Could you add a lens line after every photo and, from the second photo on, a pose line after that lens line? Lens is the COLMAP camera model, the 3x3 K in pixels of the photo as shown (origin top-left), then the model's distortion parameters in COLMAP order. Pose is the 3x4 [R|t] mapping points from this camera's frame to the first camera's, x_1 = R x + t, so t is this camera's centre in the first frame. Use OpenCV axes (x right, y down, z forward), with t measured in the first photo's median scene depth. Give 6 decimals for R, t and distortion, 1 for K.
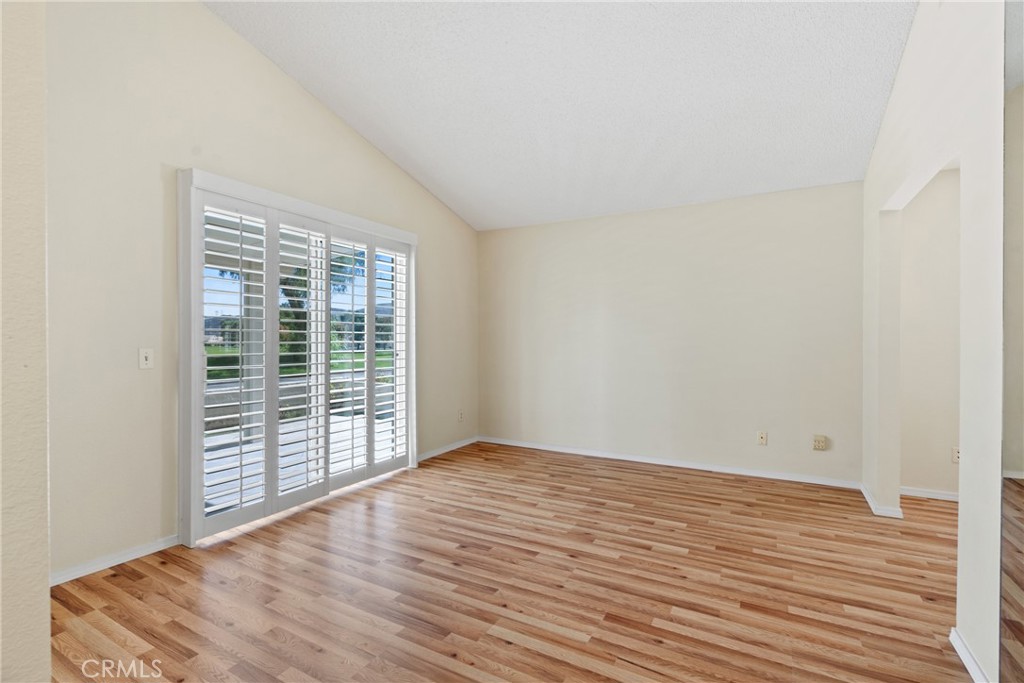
lens RADIAL K [[462.8, 0, 512.0], [0, 462.8, 341.5], [0, 0, 1]] dist [-0.004912, 0.000179]
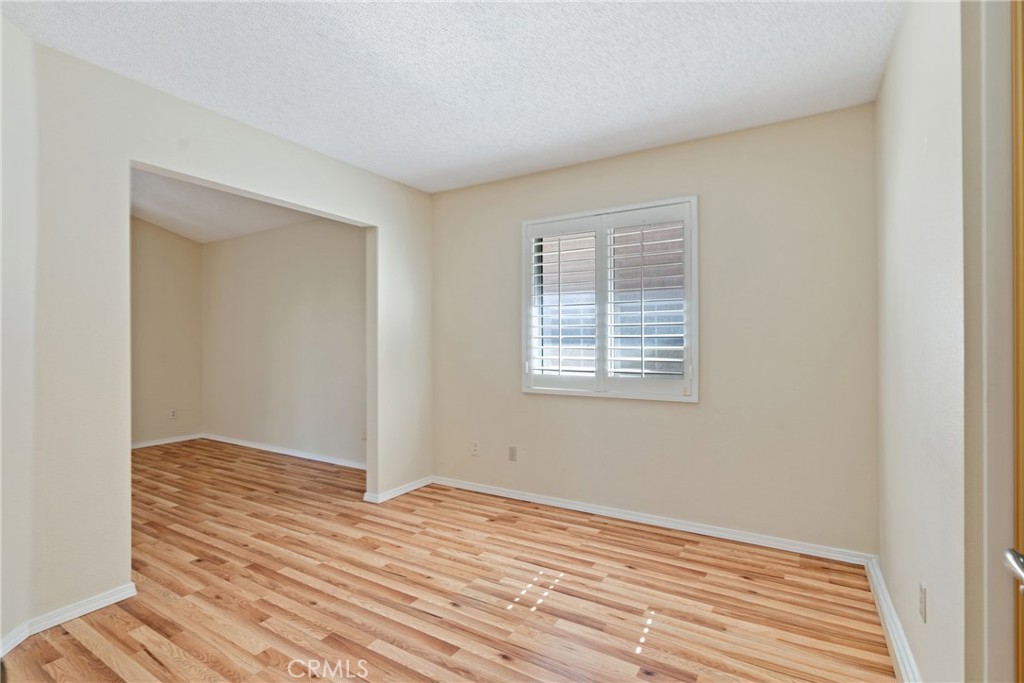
lens RADIAL K [[467.9, 0, 517.9], [0, 467.9, 301.8], [0, 0, 1]] dist [-0.002729, -0.000102]
pose [[0.999595, -0.003038, -0.028283, 1.186375], [0.000440, 0.995814, -0.091405, -0.004247], [0.028442, 0.091355, 0.995412, -0.173842]]
